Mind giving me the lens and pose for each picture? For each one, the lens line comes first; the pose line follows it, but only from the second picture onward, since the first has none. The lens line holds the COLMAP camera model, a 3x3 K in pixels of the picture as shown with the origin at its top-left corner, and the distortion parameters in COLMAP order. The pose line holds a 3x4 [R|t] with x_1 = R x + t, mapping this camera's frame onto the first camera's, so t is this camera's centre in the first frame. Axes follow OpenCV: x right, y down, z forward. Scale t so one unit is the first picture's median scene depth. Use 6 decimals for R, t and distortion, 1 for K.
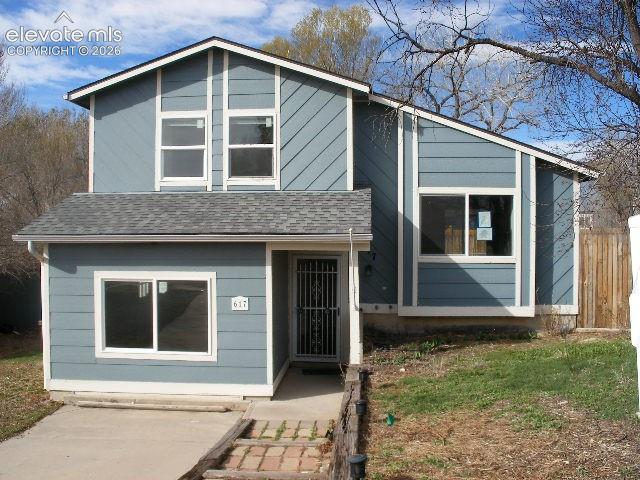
lens RADIAL K [[676.2, 0, 319.4], [0, 676.2, 235.9], [0, 0, 1]] dist [-0.214798, 0.221279]
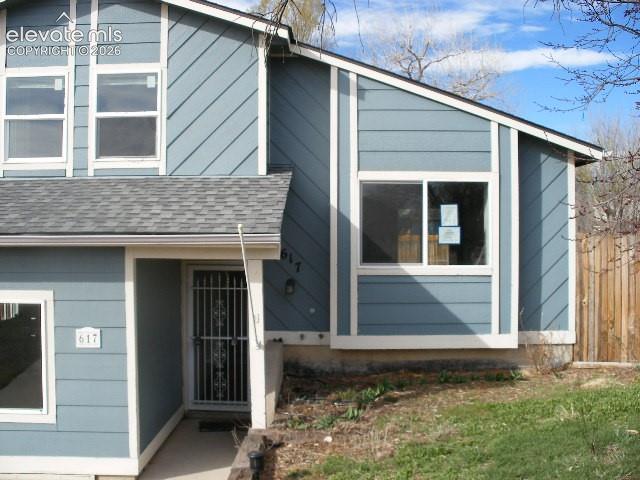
lens RADIAL K [[676.2, 0, 319.4], [0, 676.2, 235.9], [0, 0, 1]] dist [-0.214798, 0.221279]
pose [[0.998230, -0.001794, 0.059442, 0.062766], [0.002506, 0.999926, -0.011898, 0.006068], [-0.059416, 0.012026, 0.998161, 0.279787]]
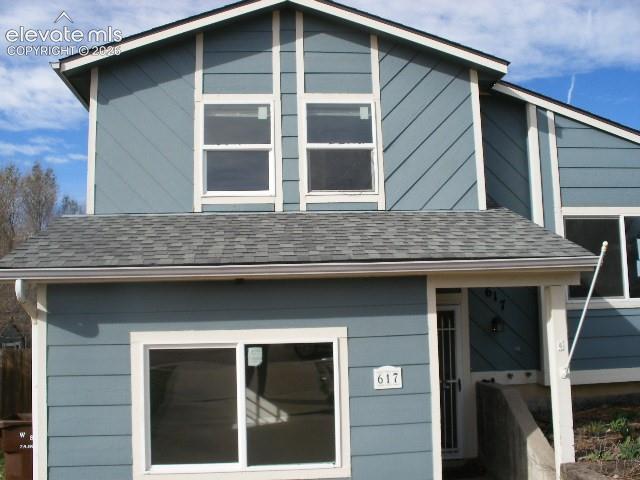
lens RADIAL K [[676.2, 0, 319.4], [0, 676.2, 235.9], [0, 0, 1]] dist [-0.214798, 0.221279]
pose [[0.986702, -0.007498, 0.162365, -0.234566], [0.026351, 0.993099, -0.114279, 0.034824], [-0.160388, 0.117037, 0.980091, 0.343701]]
